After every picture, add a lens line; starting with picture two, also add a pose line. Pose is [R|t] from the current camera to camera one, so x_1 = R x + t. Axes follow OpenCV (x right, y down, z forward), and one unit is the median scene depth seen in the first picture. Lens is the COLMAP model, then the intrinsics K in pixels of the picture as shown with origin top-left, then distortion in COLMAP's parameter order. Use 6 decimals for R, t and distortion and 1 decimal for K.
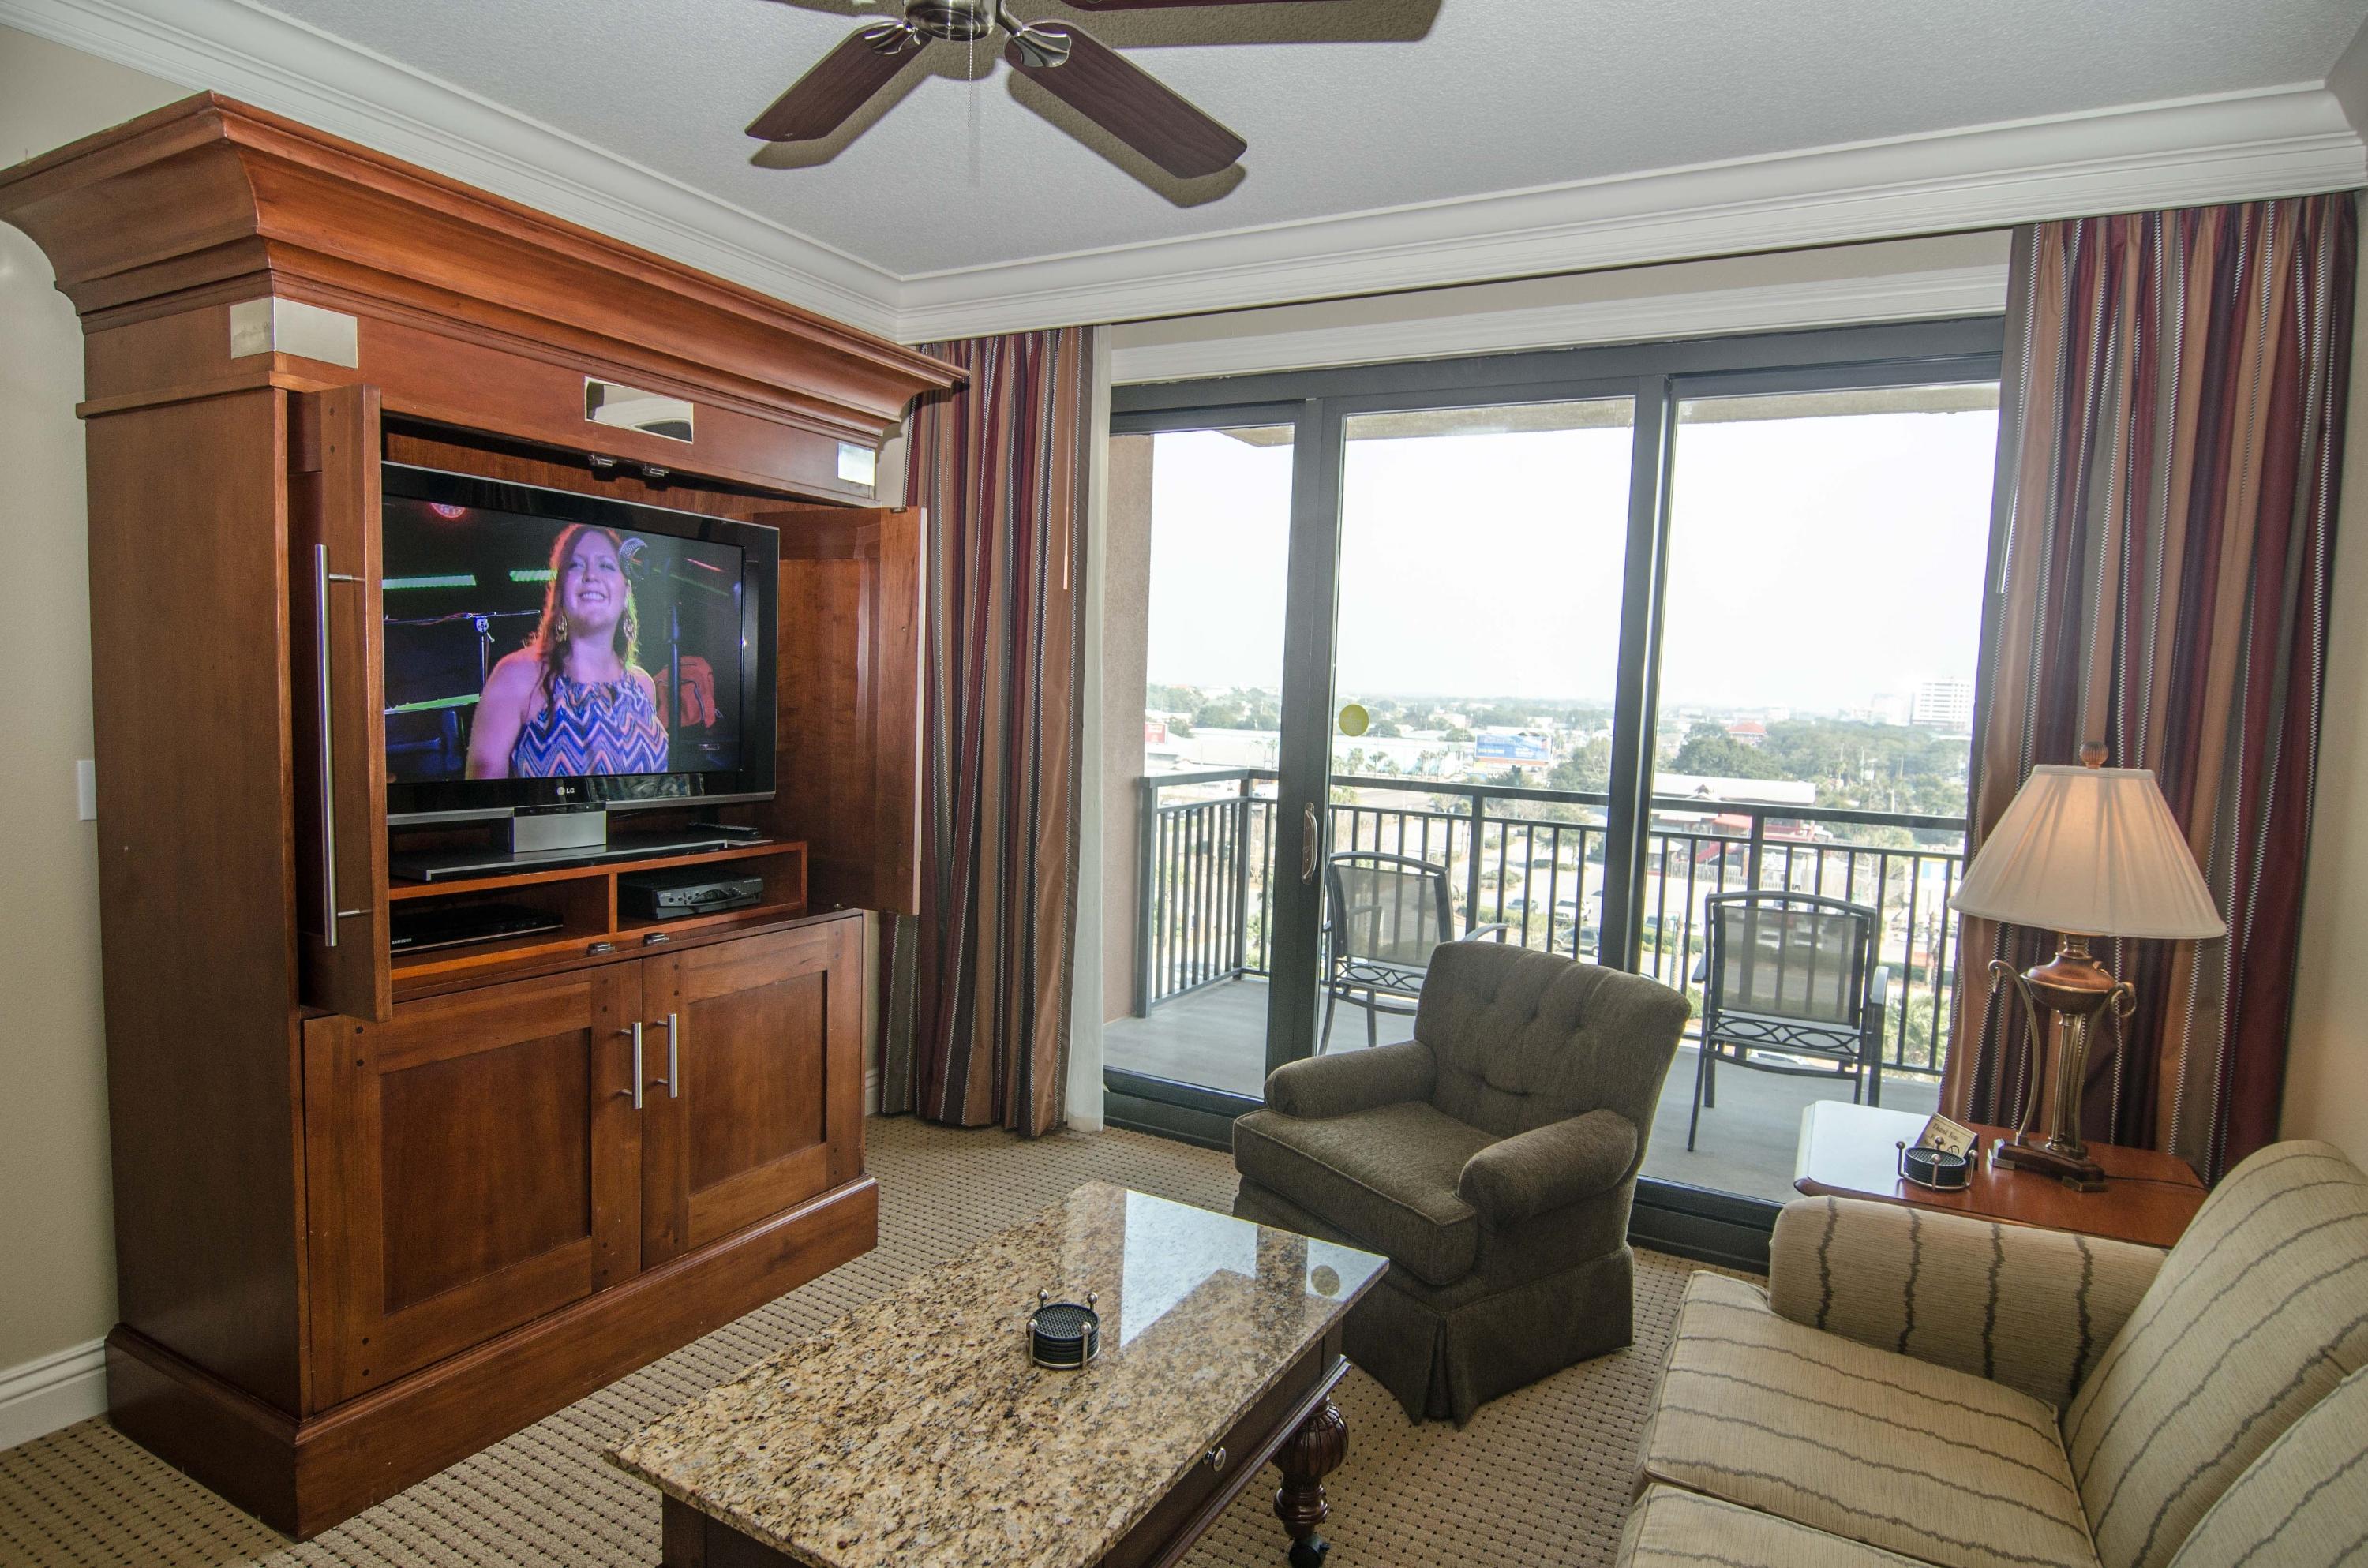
lens RADIAL K [[1304.4, 0, 1192.8], [0, 1304.4, 789.5], [0, 0, 1]] dist [-0.003212, -0.000402]
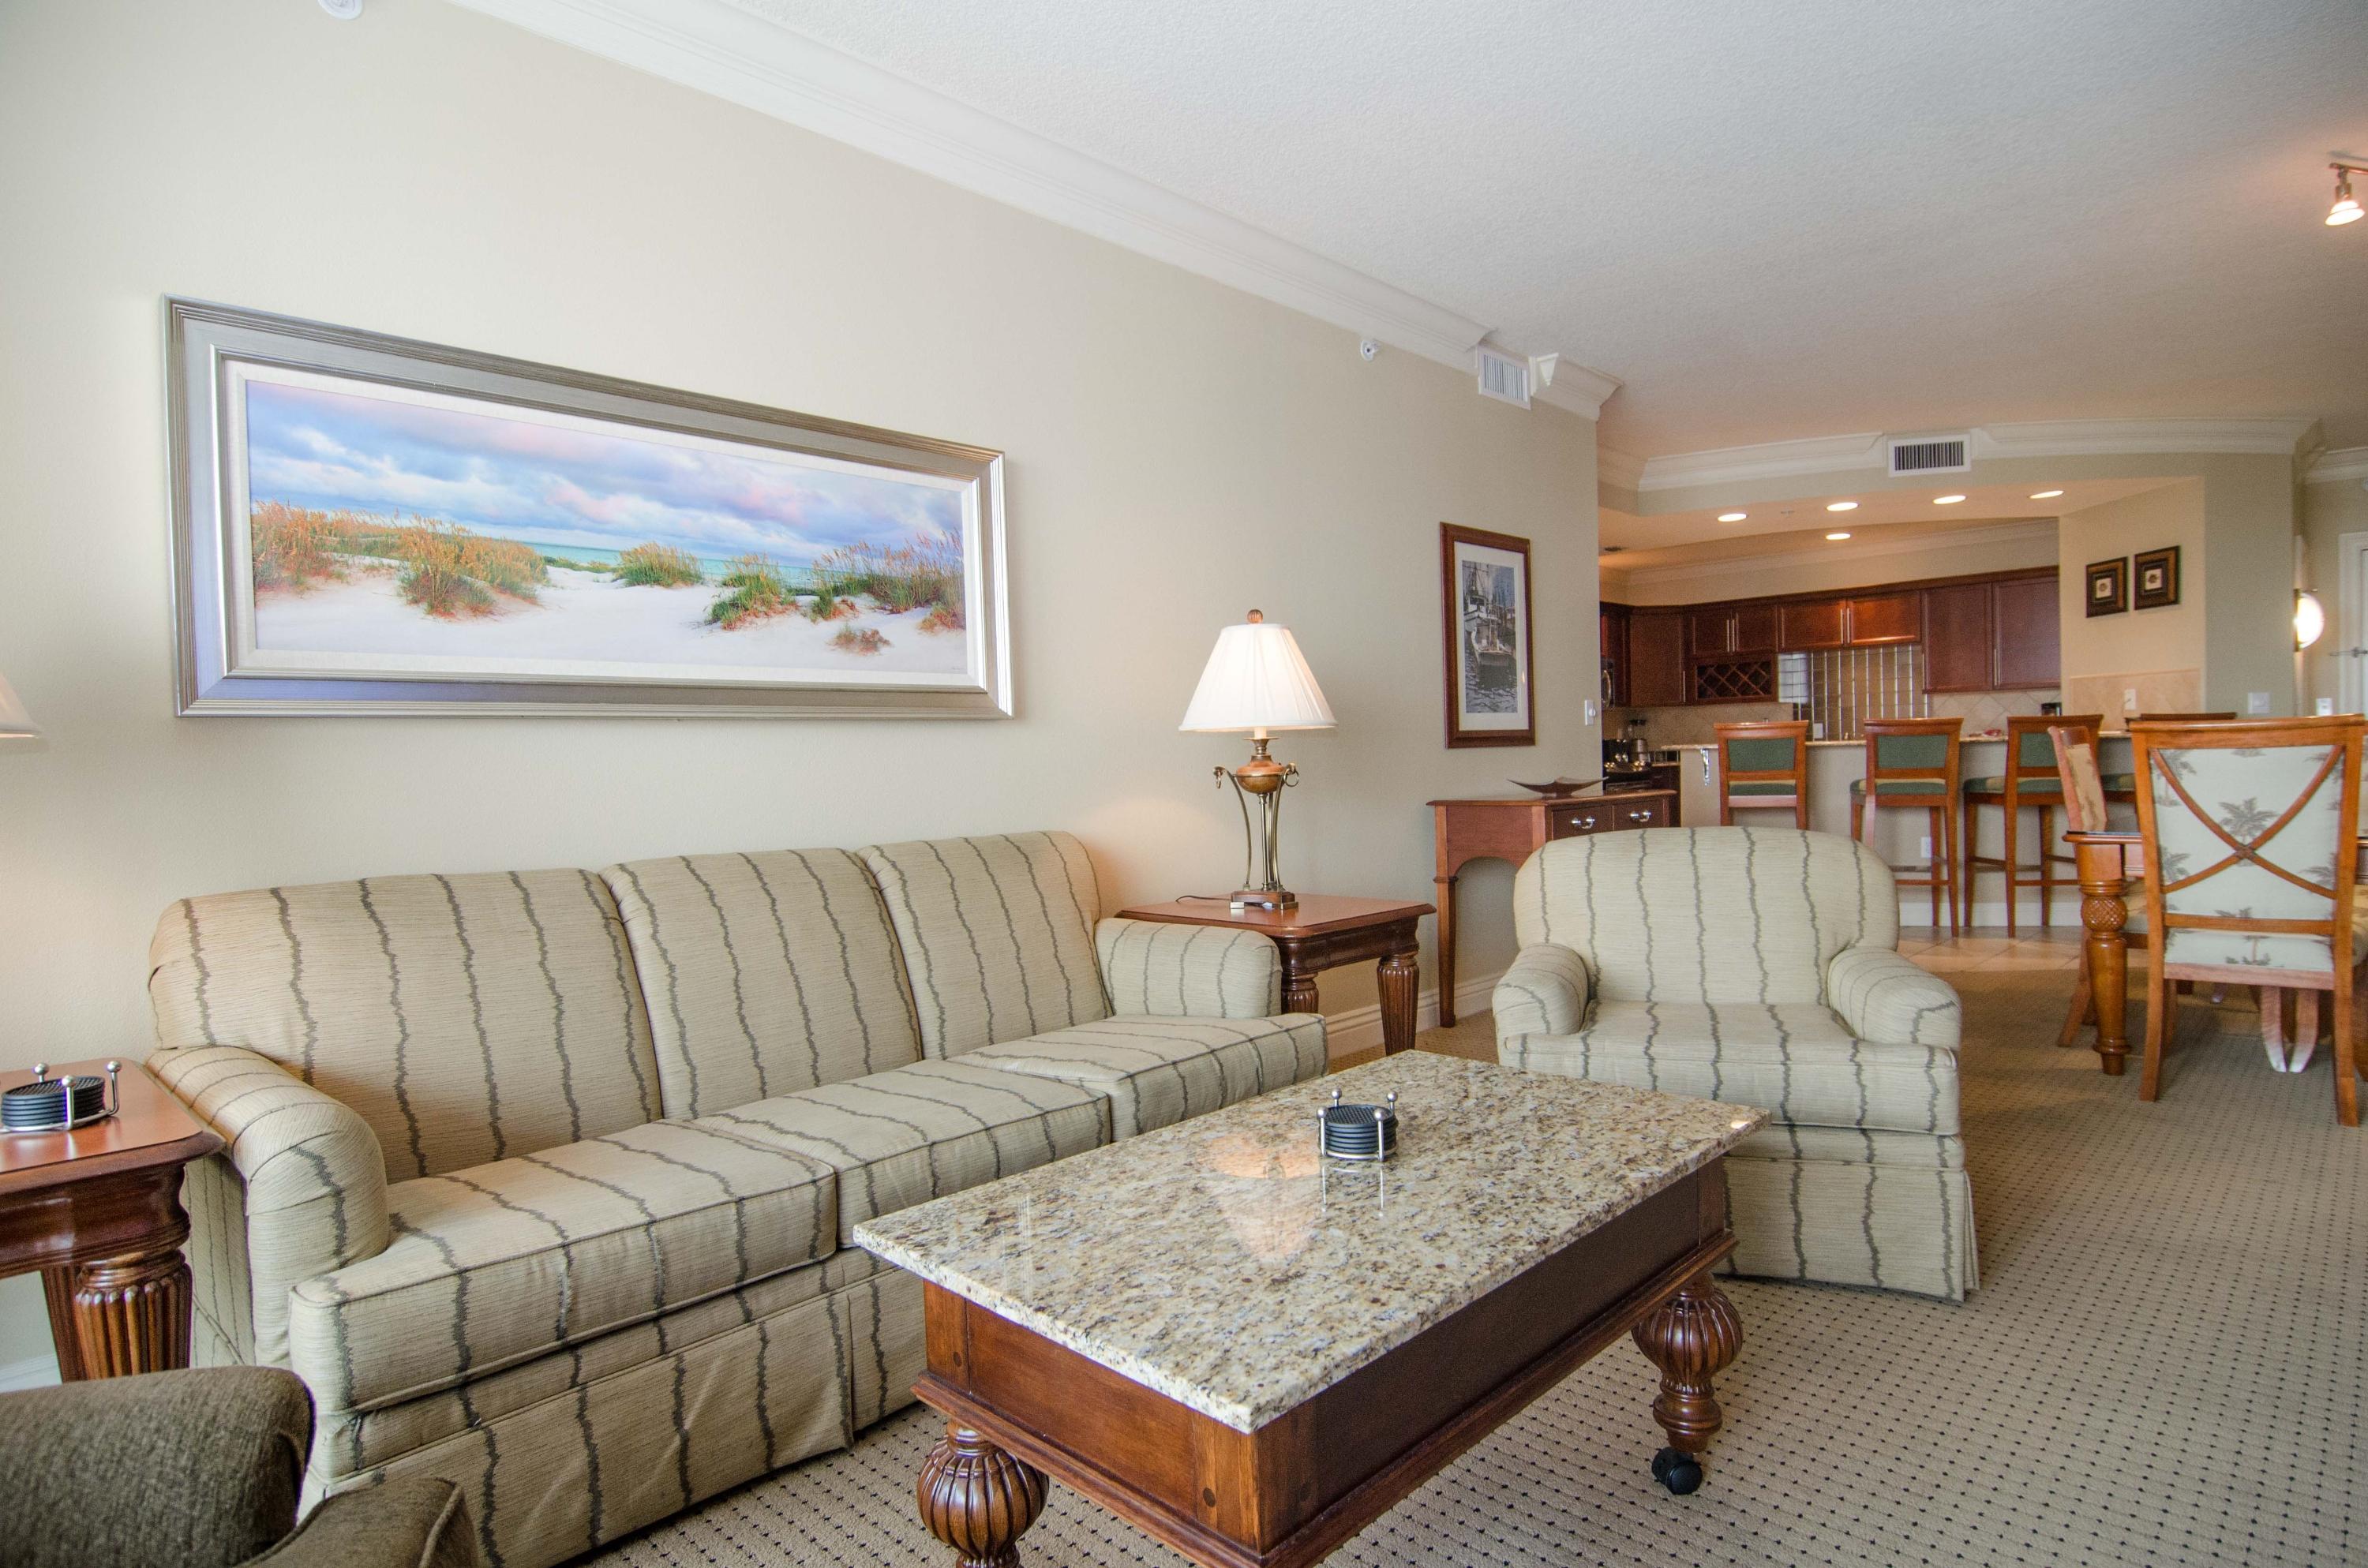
lens RADIAL K [[1270.4, 0, 1206.3], [0, 1270.4, 792.9], [0, 0, 1]] dist [-0.003195, -0.001483]
pose [[-0.965036, -0.018453, 0.261466, -0.116042], [0.013049, 0.992900, 0.118235, 0.039402], [-0.261791, 0.117512, -0.957944, 0.956349]]
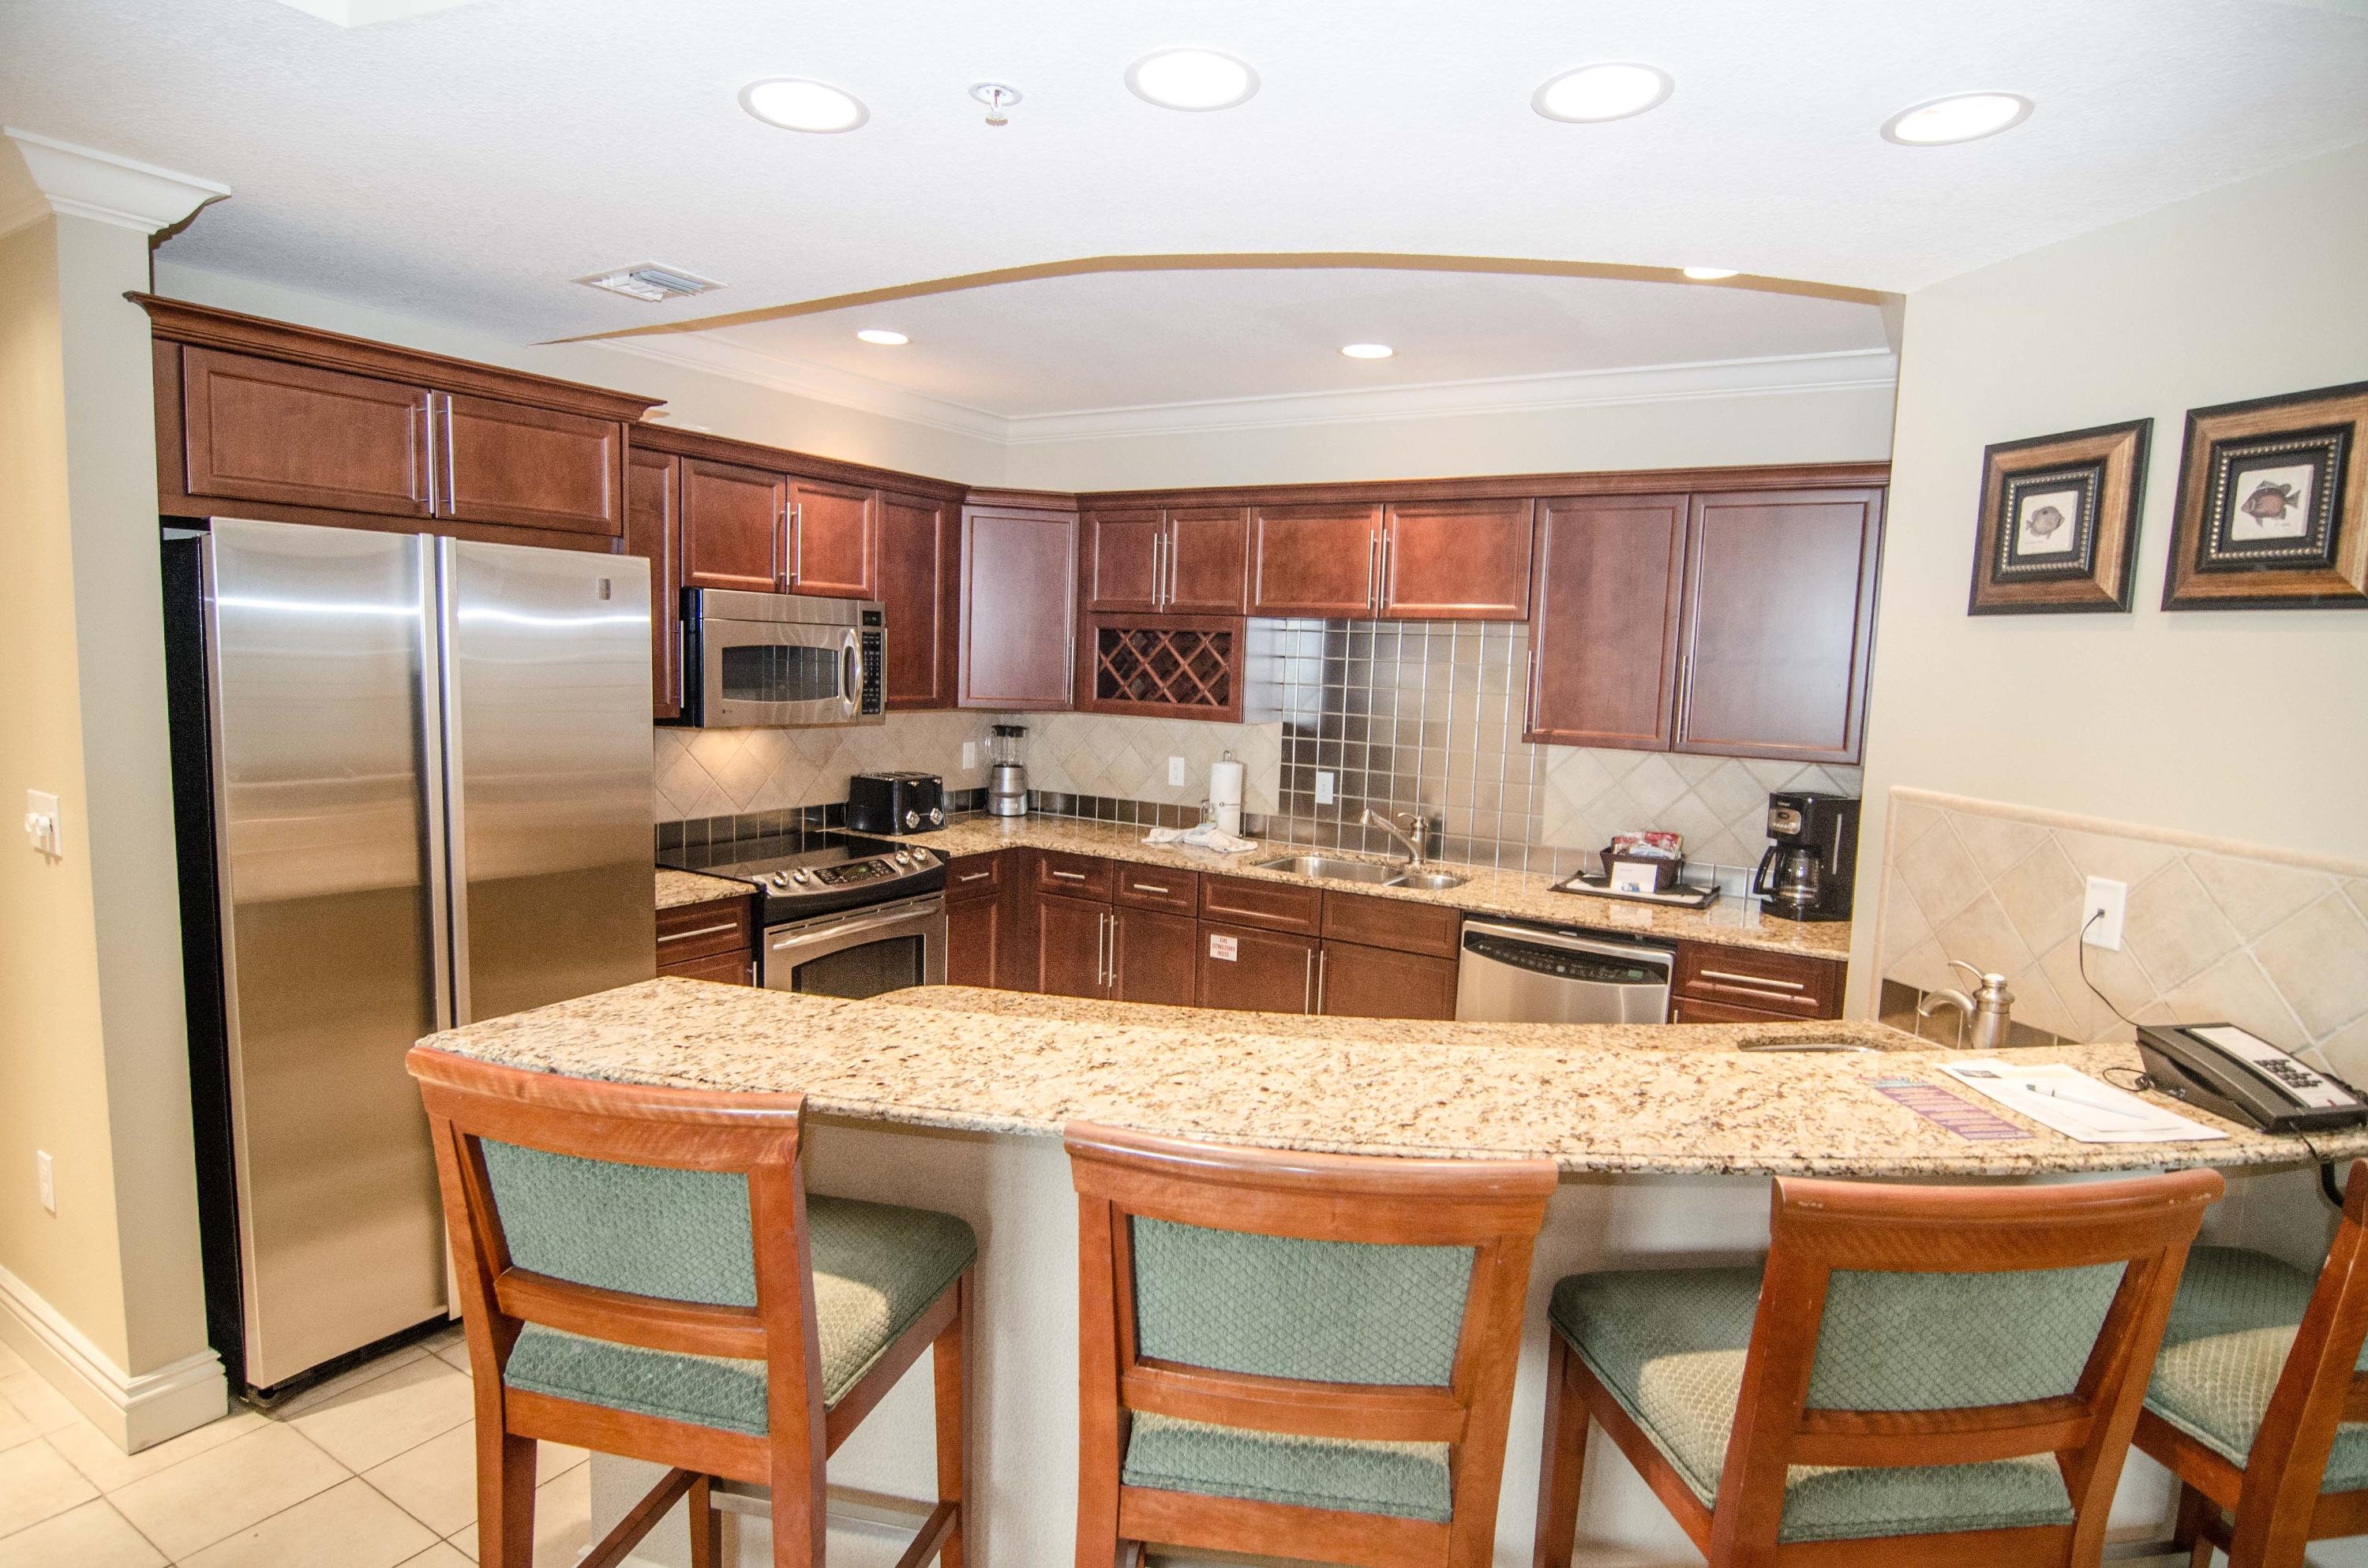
lens RADIAL K [[1270.4, 0, 1189.6], [0, 1270.4, 801.1], [0, 0, 1]] dist [-0.003195, -0.001483]
pose [[-0.995661, -0.080953, 0.045887, -0.605285], [-0.070031, 0.976596, 0.203360, 0.006739], [-0.061276, 0.199264, -0.978028, -0.794592]]
